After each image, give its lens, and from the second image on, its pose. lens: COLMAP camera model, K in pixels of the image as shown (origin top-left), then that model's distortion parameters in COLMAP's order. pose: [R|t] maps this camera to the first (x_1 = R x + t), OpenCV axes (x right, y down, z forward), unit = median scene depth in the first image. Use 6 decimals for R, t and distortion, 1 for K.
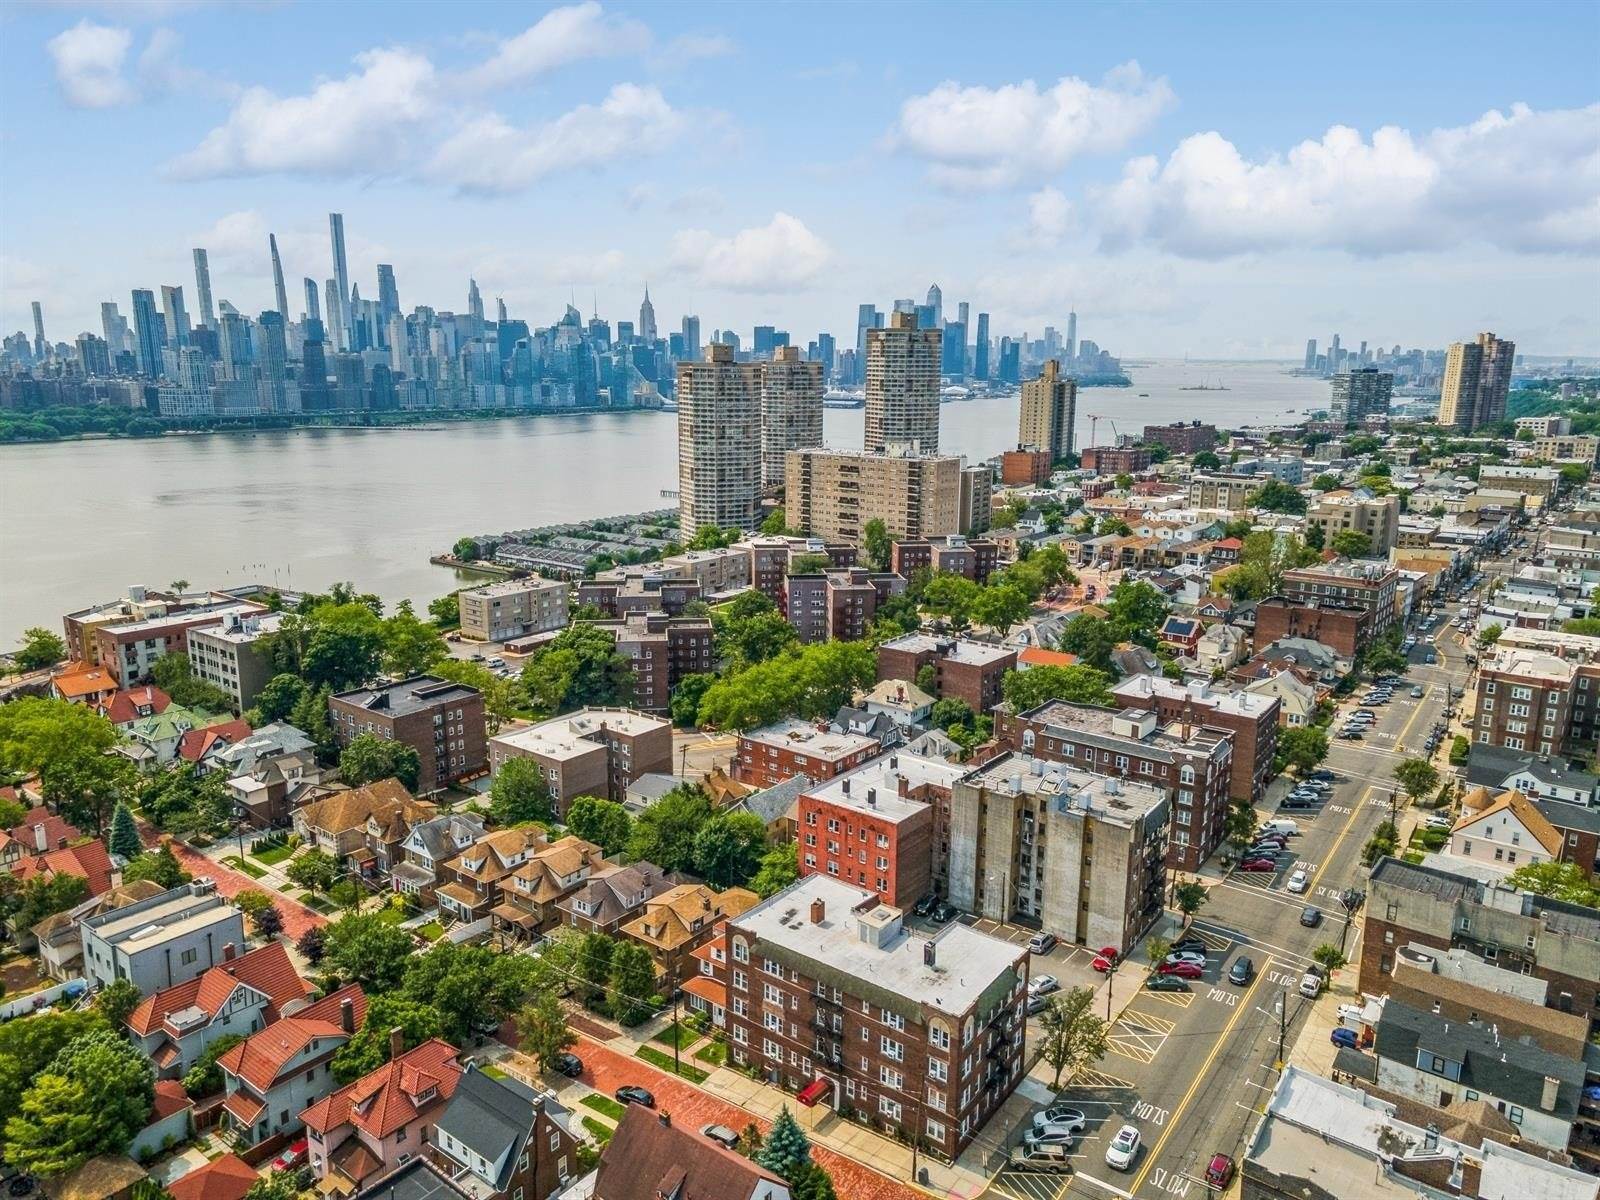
lens RADIAL K [[1162.2, 0, 800.7], [0, 1162.2, 603.8], [0, 0, 1]] dist [0.025680, 0.043080]
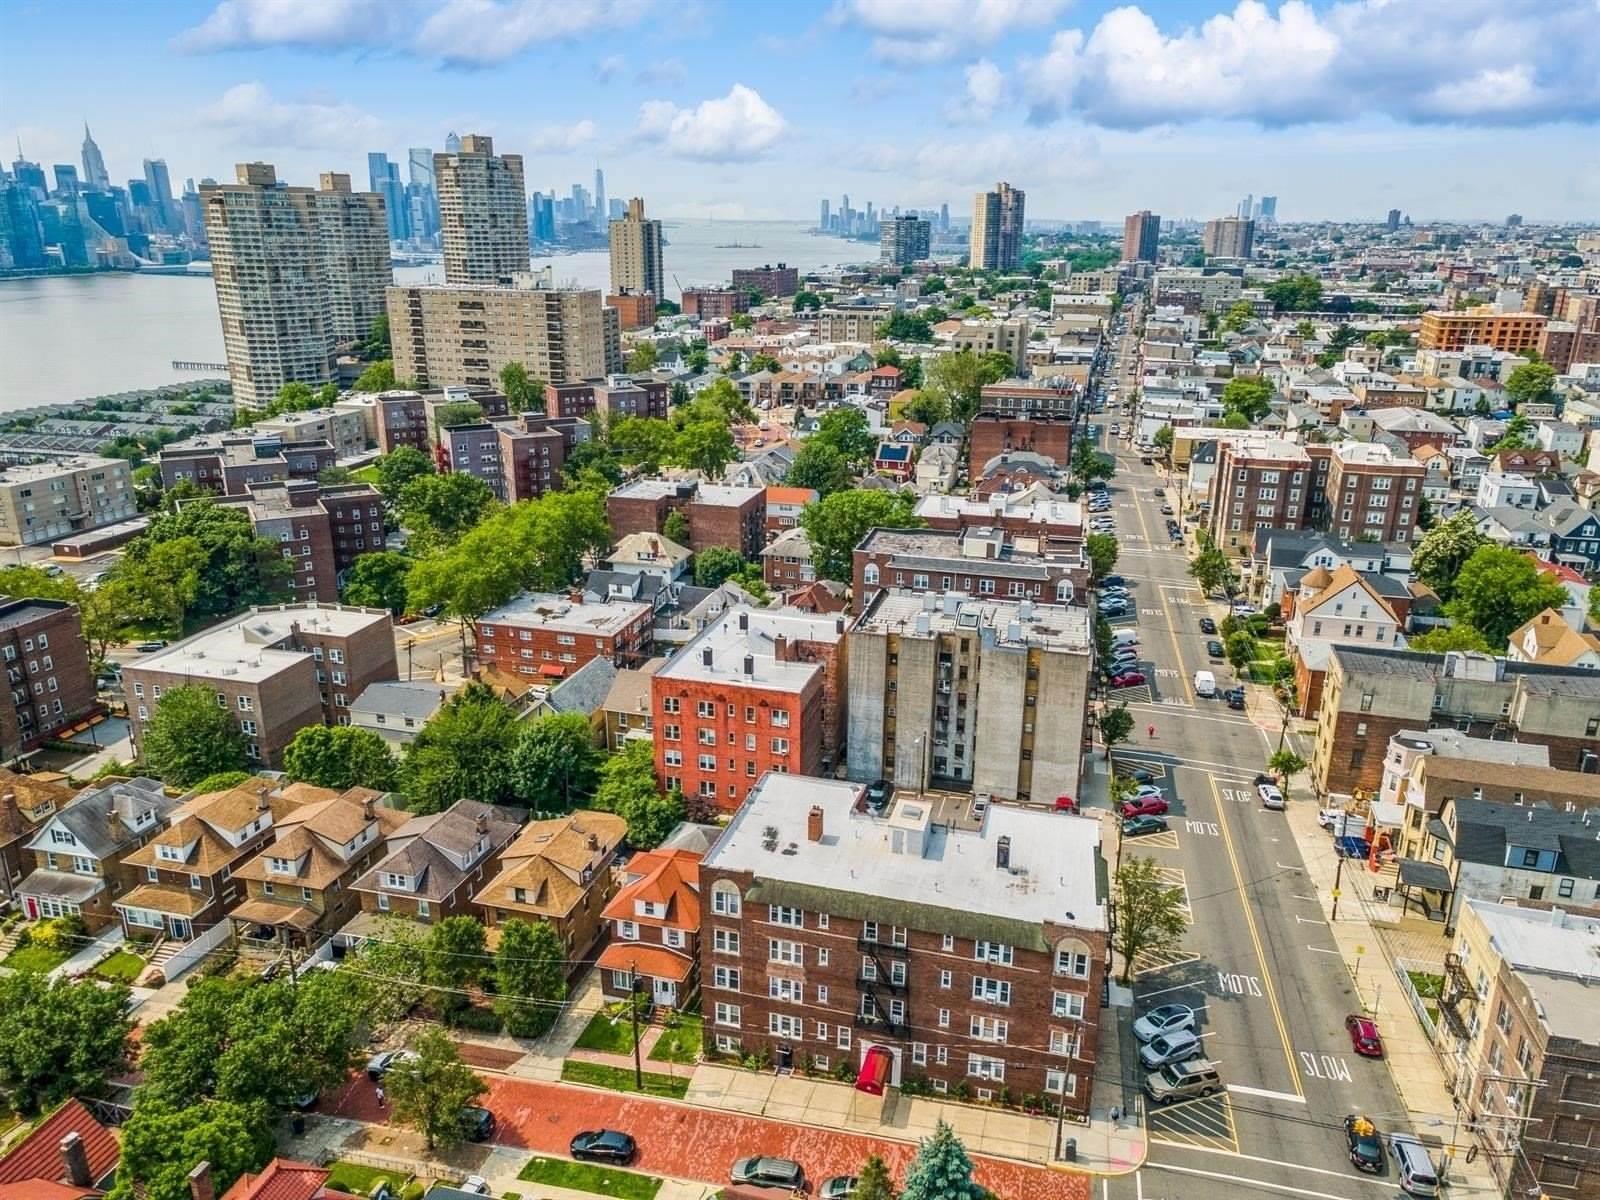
lens RADIAL K [[1162.2, 0, 800.7], [0, 1162.2, 603.8], [0, 0, 1]] dist [0.025680, 0.043080]
pose [[0.926012, -0.122264, 0.357146, -0.130551], [0.082187, 0.988700, 0.125374, 0.023322], [-0.368439, -0.086745, 0.925596, 0.202198]]
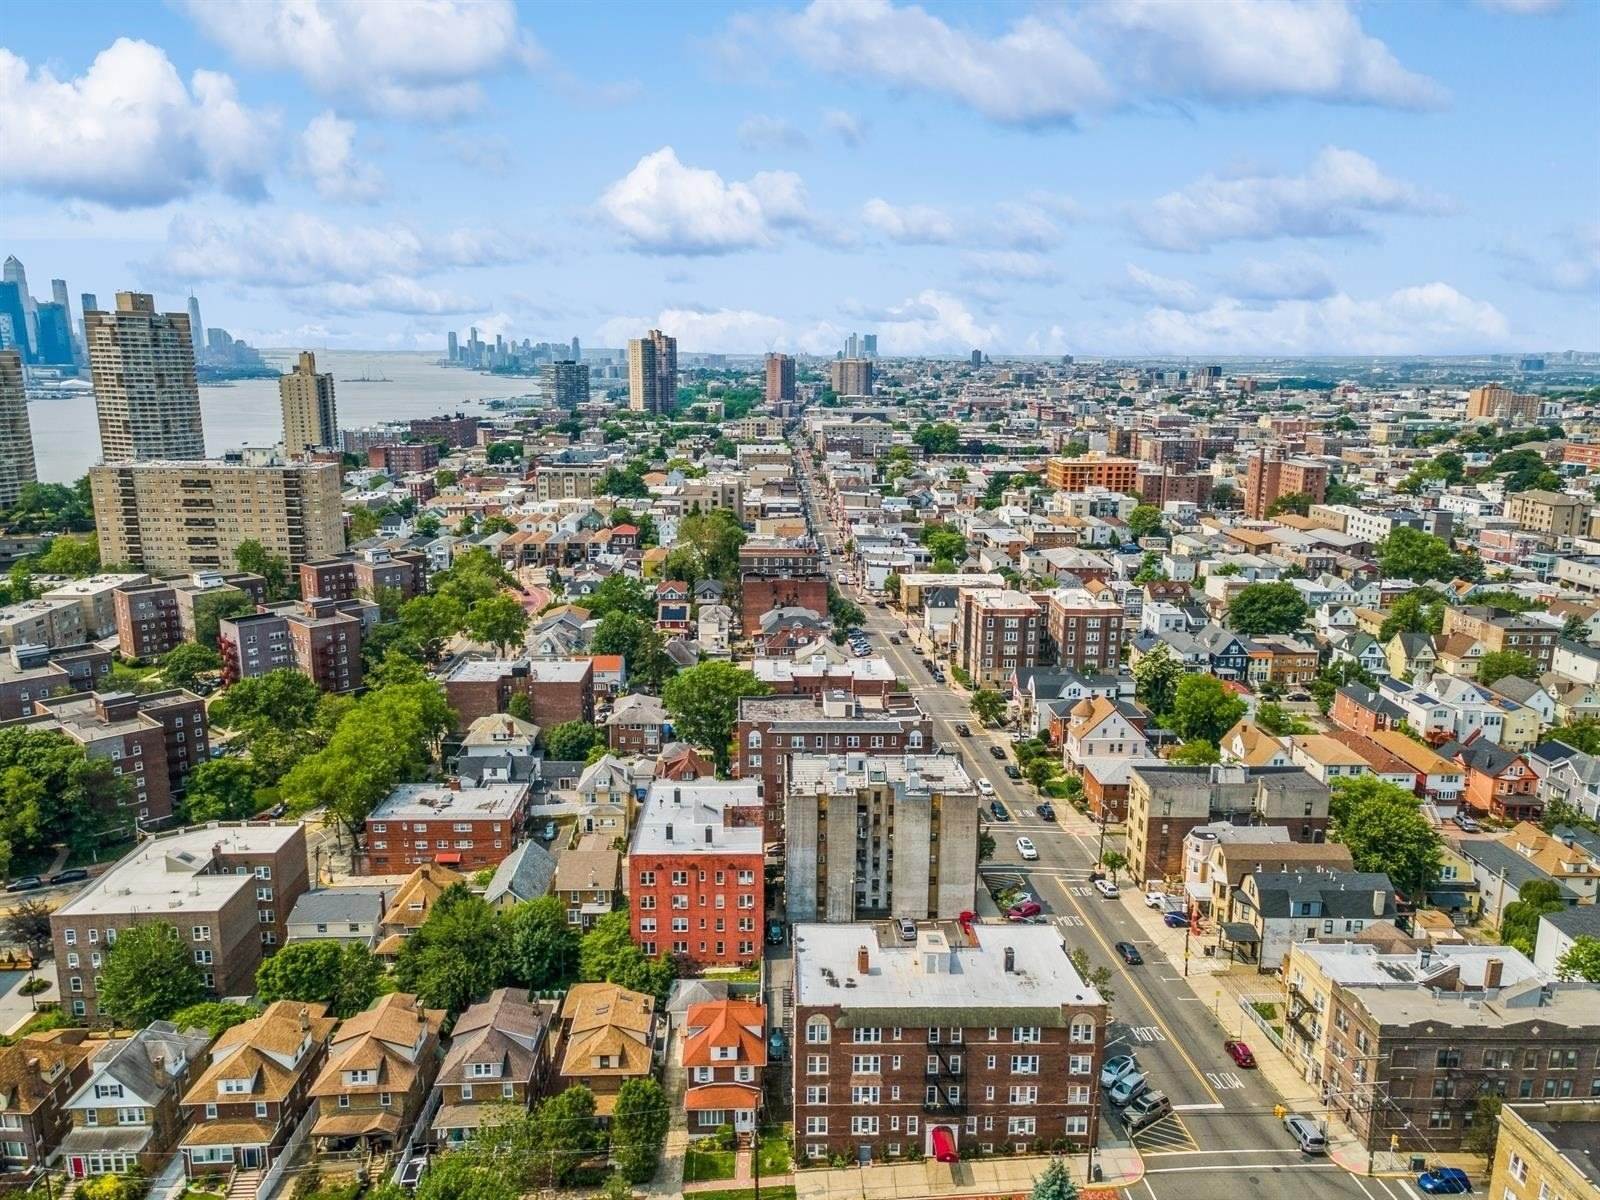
lens RADIAL K [[1166.9, 0, 800.9], [0, 1166.9, 606.7], [0, 0, 1]] dist [0.029324, 0.038210]
pose [[0.769592, -0.139762, 0.623052, -0.315069], [0.134315, 0.989354, 0.056026, -0.038703], [-0.624249, 0.040568, 0.780171, 0.170869]]
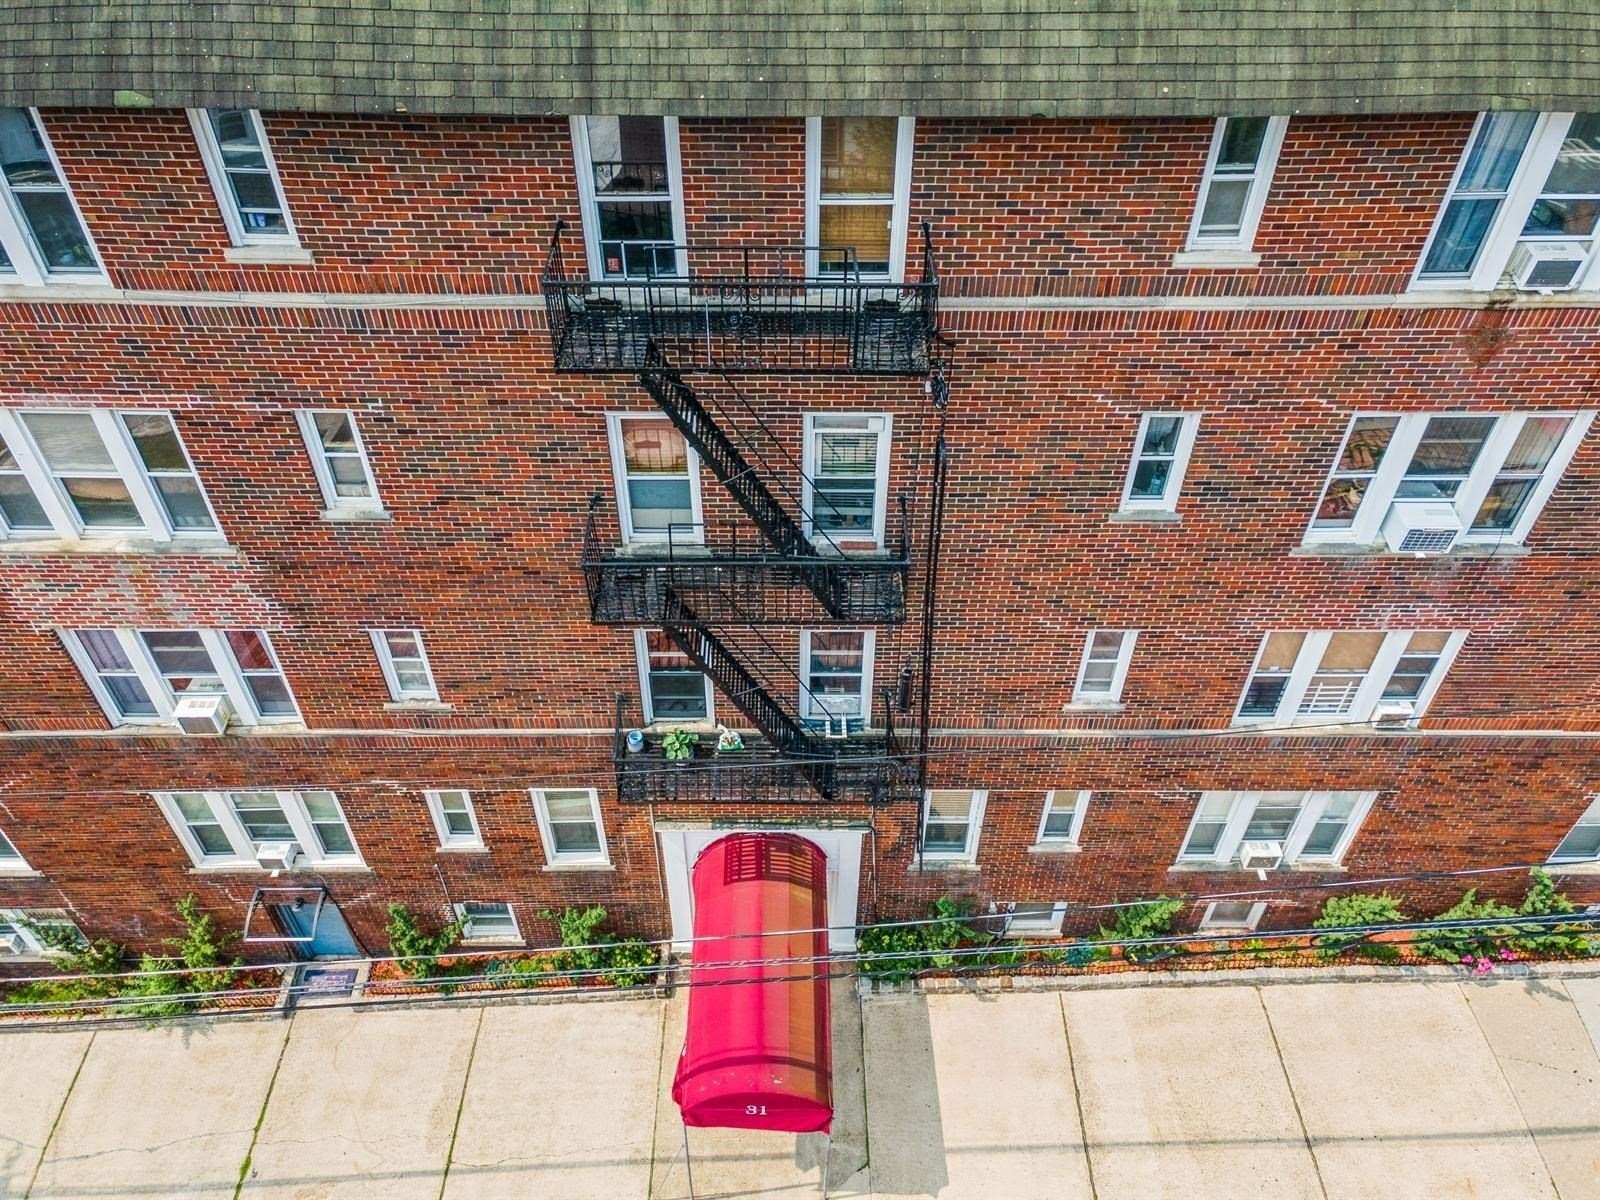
lens RADIAL K [[1162.2, 0, 800.7], [0, 1162.2, 603.8], [0, 0, 1]] dist [0.025680, 0.043080]
pose [[0.777252, -0.431496, 0.457919, -0.014460], [0.131961, 0.823401, 0.551903, 0.161445], [-0.615195, -0.368541, 0.696931, 0.483056]]
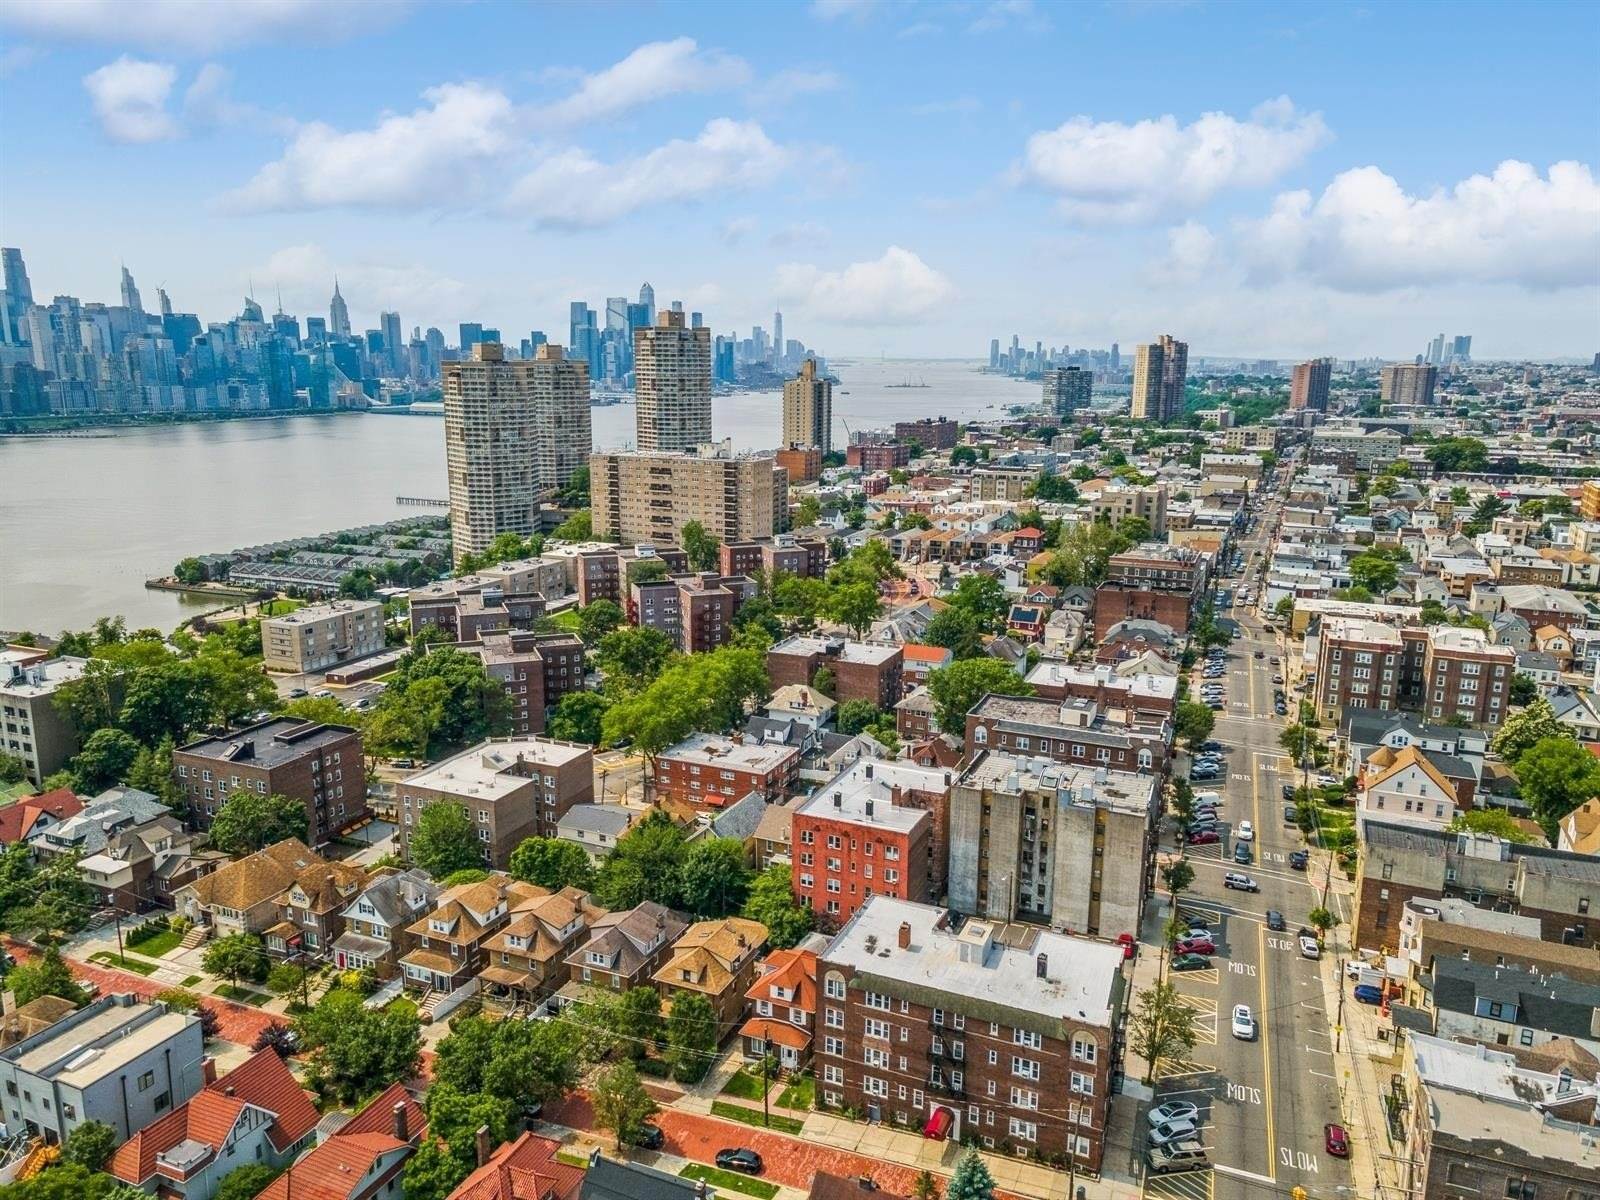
lens RADIAL K [[1162.2, 0, 800.7], [0, 1162.2, 603.8], [0, 0, 1]] dist [0.025680, 0.043080]
pose [[0.970121, -0.053331, 0.236687, -0.158871], [0.053032, 0.998564, 0.007632, -0.011553], [-0.236754, 0.005148, 0.971556, 0.048558]]
